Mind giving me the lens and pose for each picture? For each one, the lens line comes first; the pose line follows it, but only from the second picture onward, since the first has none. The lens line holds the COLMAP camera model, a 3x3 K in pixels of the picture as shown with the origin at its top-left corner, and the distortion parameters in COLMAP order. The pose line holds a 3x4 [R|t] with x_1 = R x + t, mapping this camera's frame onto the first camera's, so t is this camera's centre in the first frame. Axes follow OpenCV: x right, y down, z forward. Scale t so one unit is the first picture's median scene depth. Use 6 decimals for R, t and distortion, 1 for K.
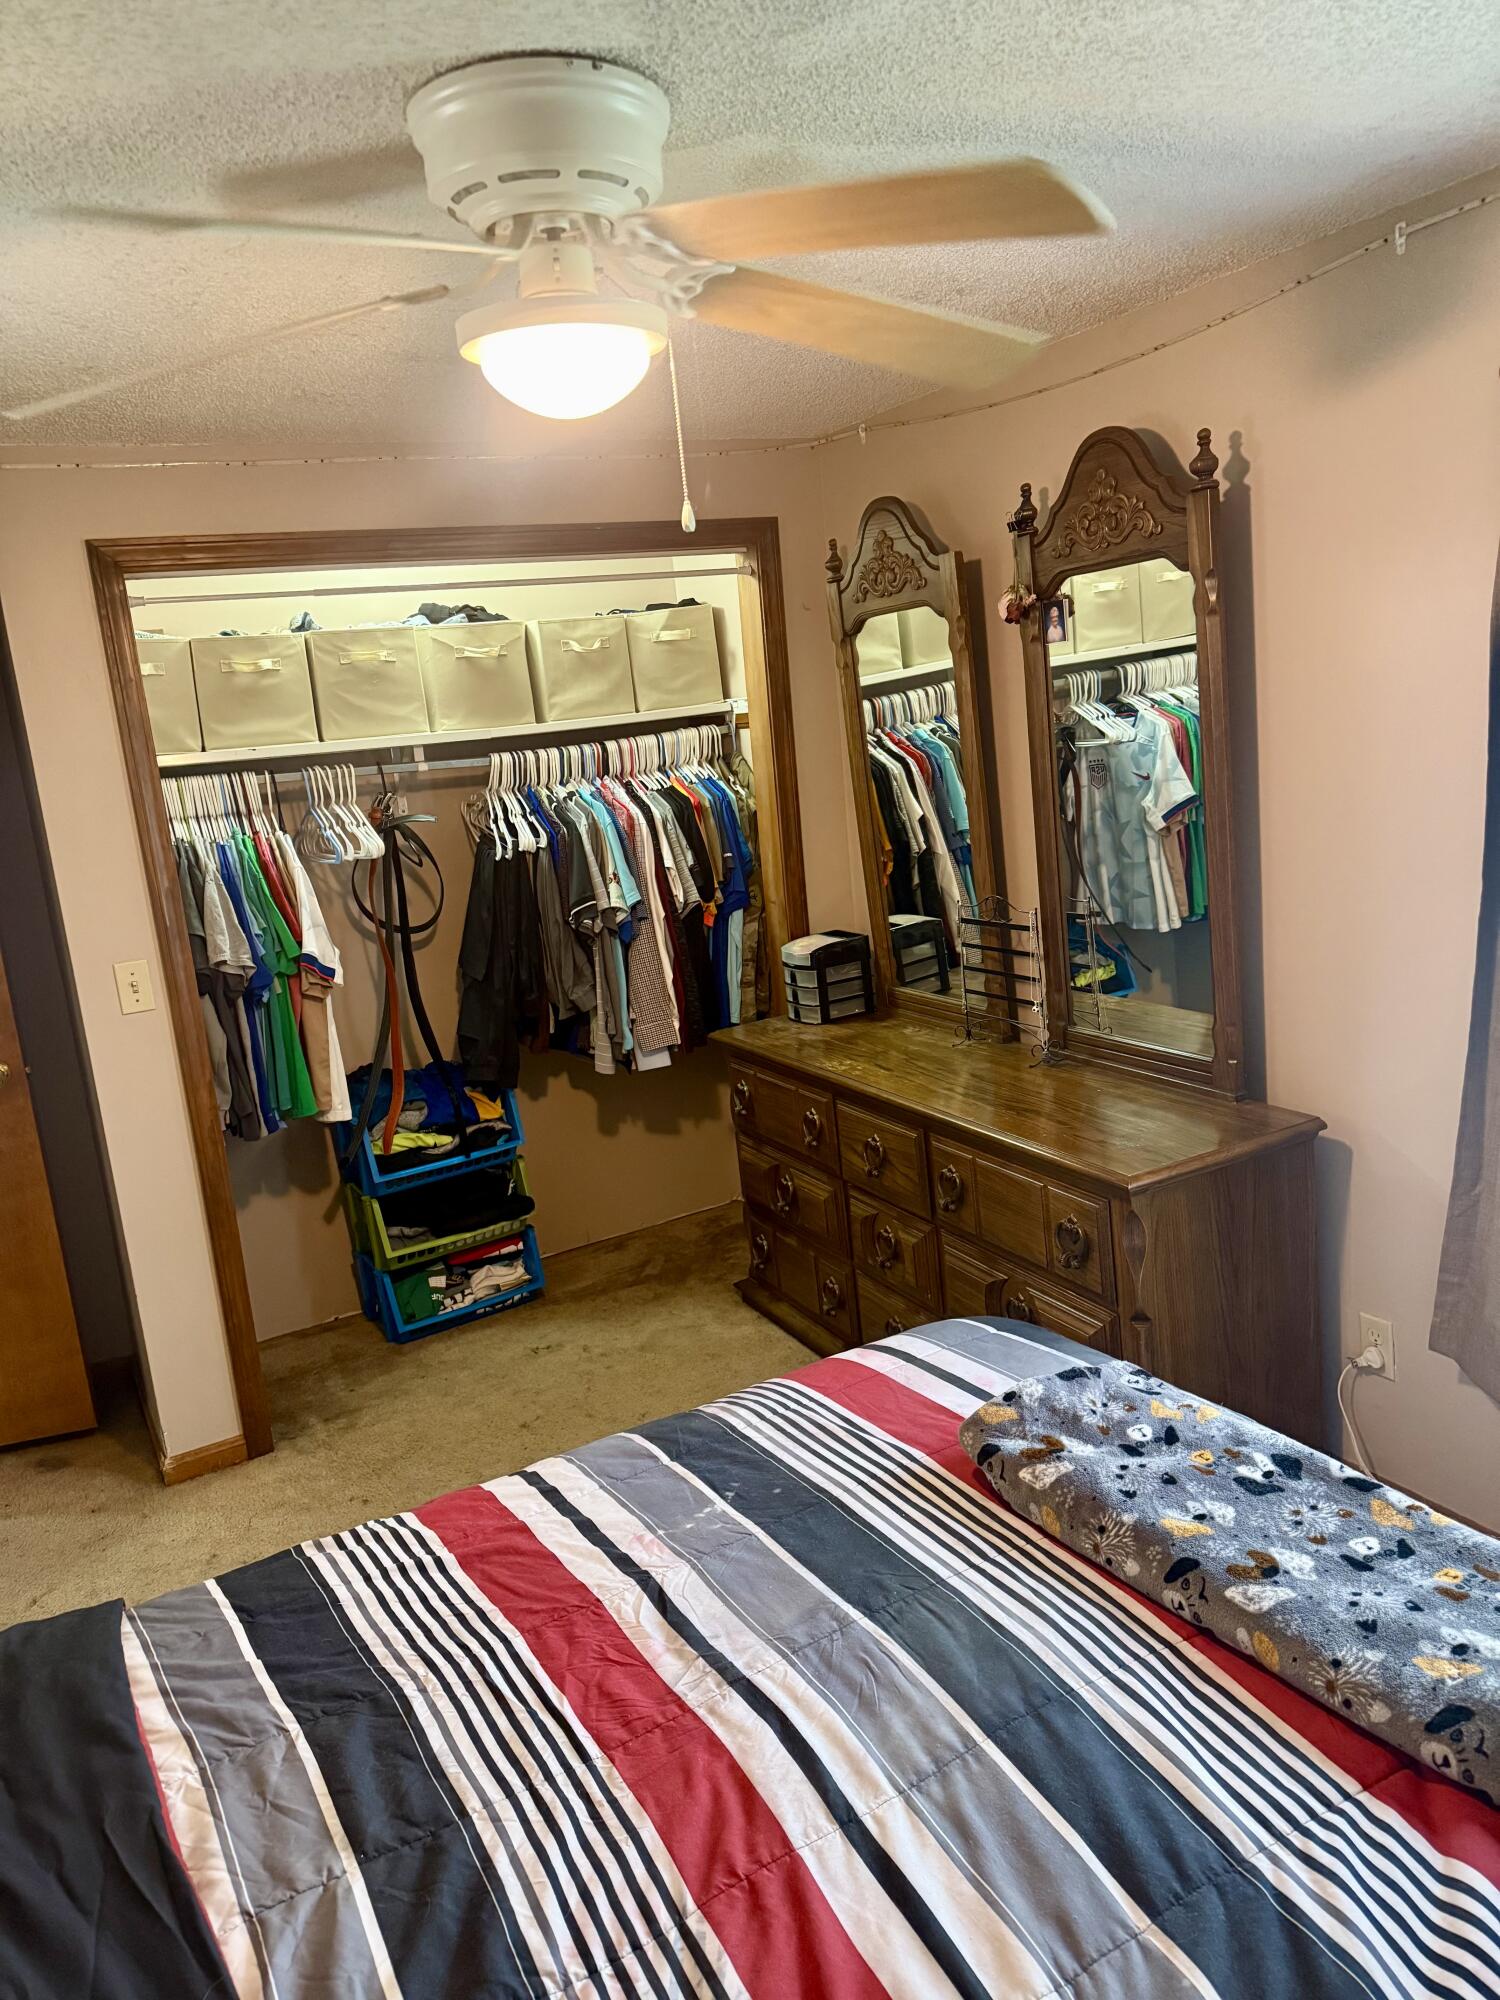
lens RADIAL K [[1399.2, 0, 741.5], [0, 1399.2, 1005.8], [0, 0, 1]] dist [0.035947, -0.058629]
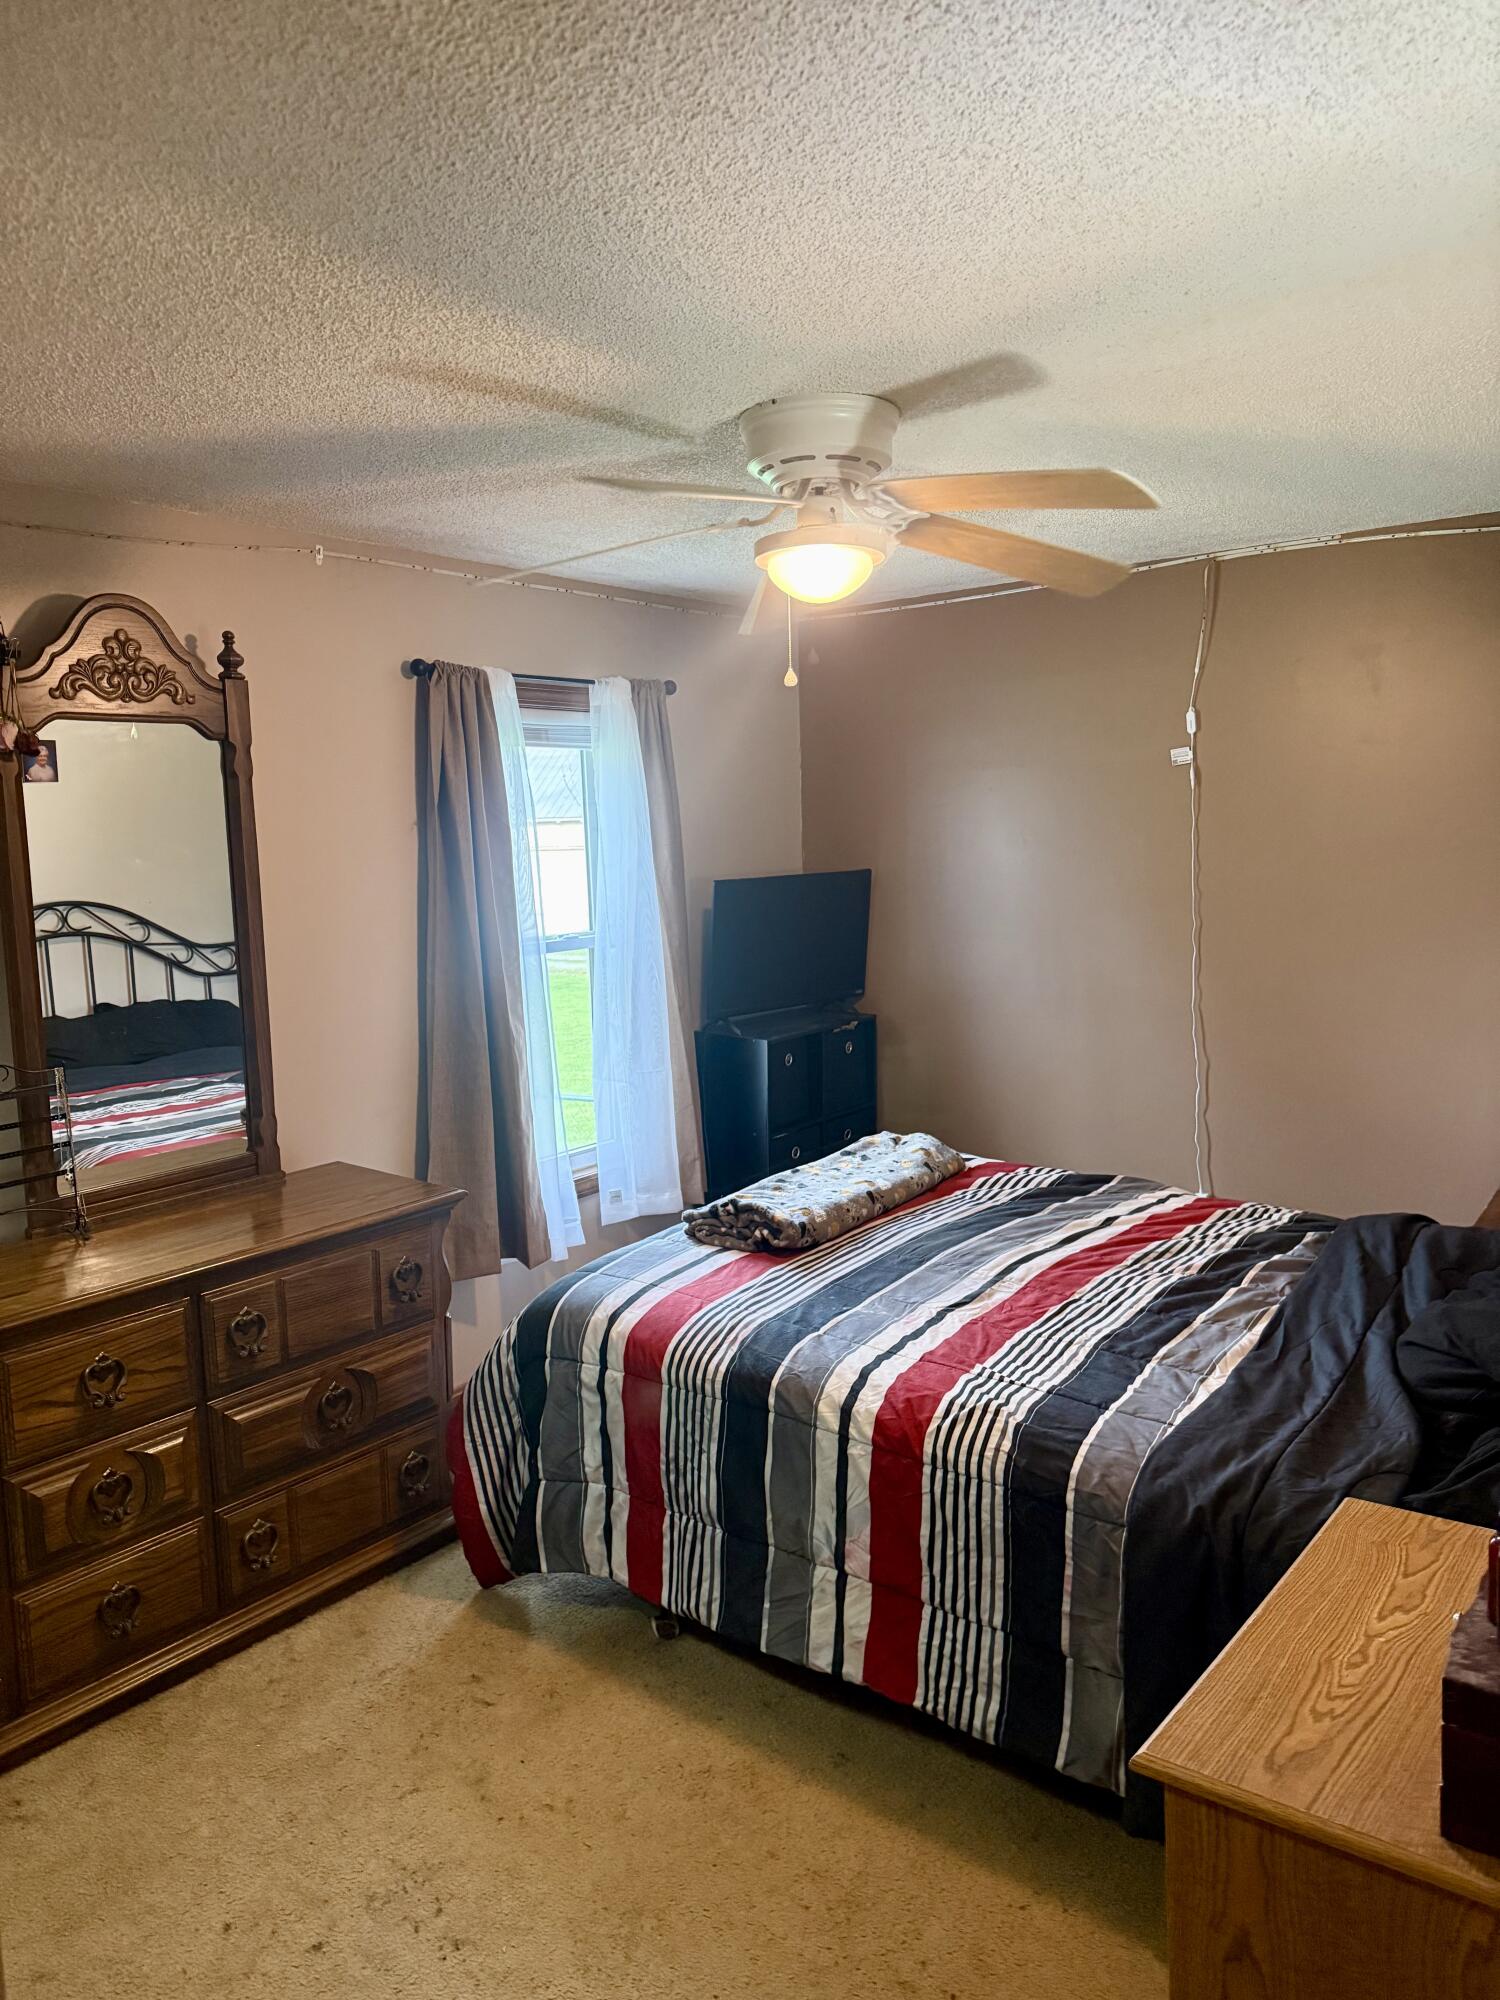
lens RADIAL K [[1399.2, 0, 741.4], [0, 1399.2, 994.1], [0, 0, 1]] dist [0.035947, -0.058629]
pose [[-0.391742, 0.003889, 0.920067, -1.644091], [0.261294, 0.959288, 0.107198, -0.196024], [-0.882193, 0.282401, -0.376810, 1.928535]]
